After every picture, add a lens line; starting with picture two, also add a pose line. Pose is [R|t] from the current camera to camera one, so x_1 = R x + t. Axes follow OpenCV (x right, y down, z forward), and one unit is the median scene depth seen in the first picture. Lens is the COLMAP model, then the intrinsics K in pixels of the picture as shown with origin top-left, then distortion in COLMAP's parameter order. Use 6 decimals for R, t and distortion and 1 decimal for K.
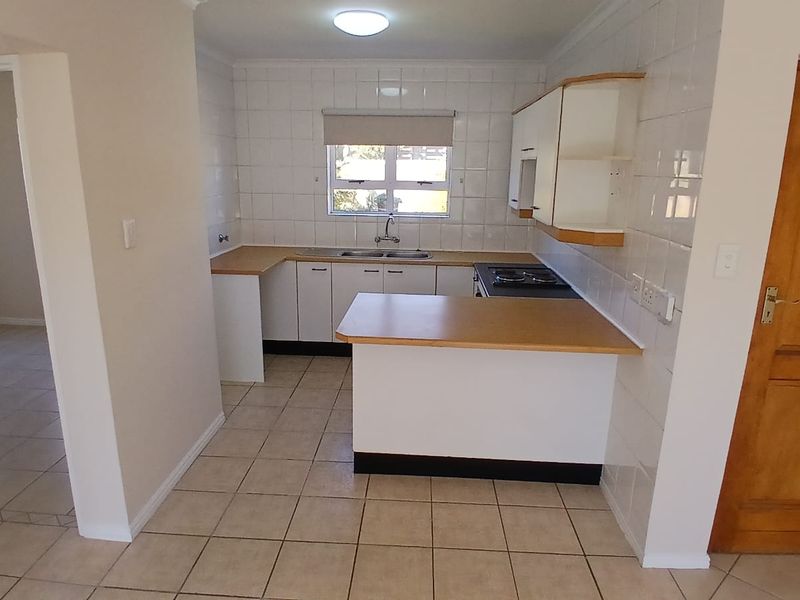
lens RADIAL K [[535.3, 0, 393.6], [0, 535.3, 300.2], [0, 0, 1]] dist [0.011832, -0.055157]
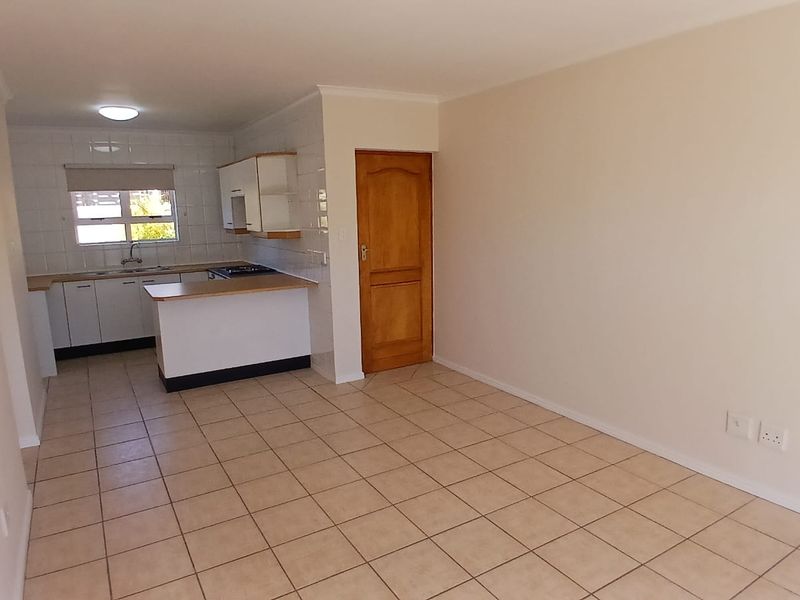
lens RADIAL K [[535.3, 0, 393.6], [0, 535.3, 300.2], [0, 0, 1]] dist [0.011832, -0.055157]
pose [[0.830820, -0.132473, 0.540546, -0.283719], [0.172728, 0.984673, -0.024166, 0.173818], [-0.529059, 0.113445, 0.840967, -0.602852]]
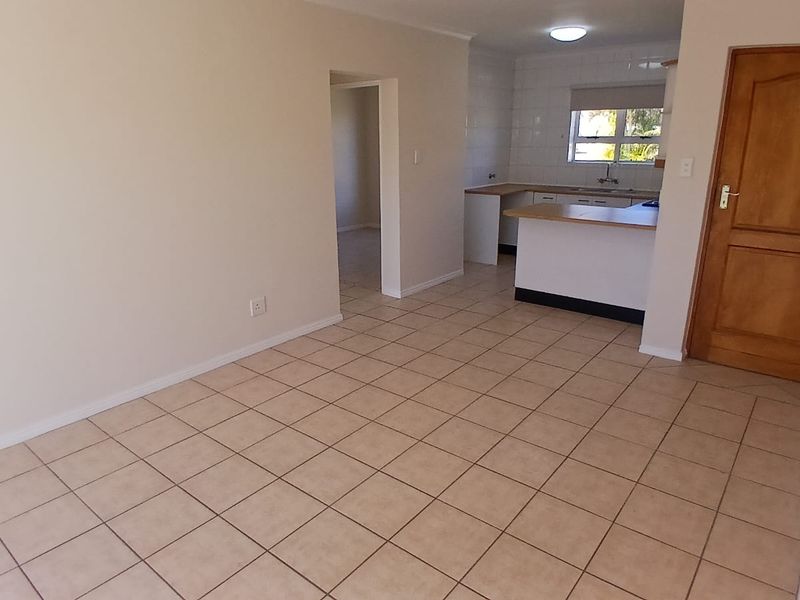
lens RADIAL K [[535.3, 0, 393.6], [0, 535.3, 300.2], [0, 0, 1]] dist [0.011832, -0.055157]
pose [[0.808714, 0.150303, -0.568675, 0.511720], [-0.121684, 0.988638, 0.088254, 0.182469], [0.575478, -0.002174, 0.817814, -0.571235]]
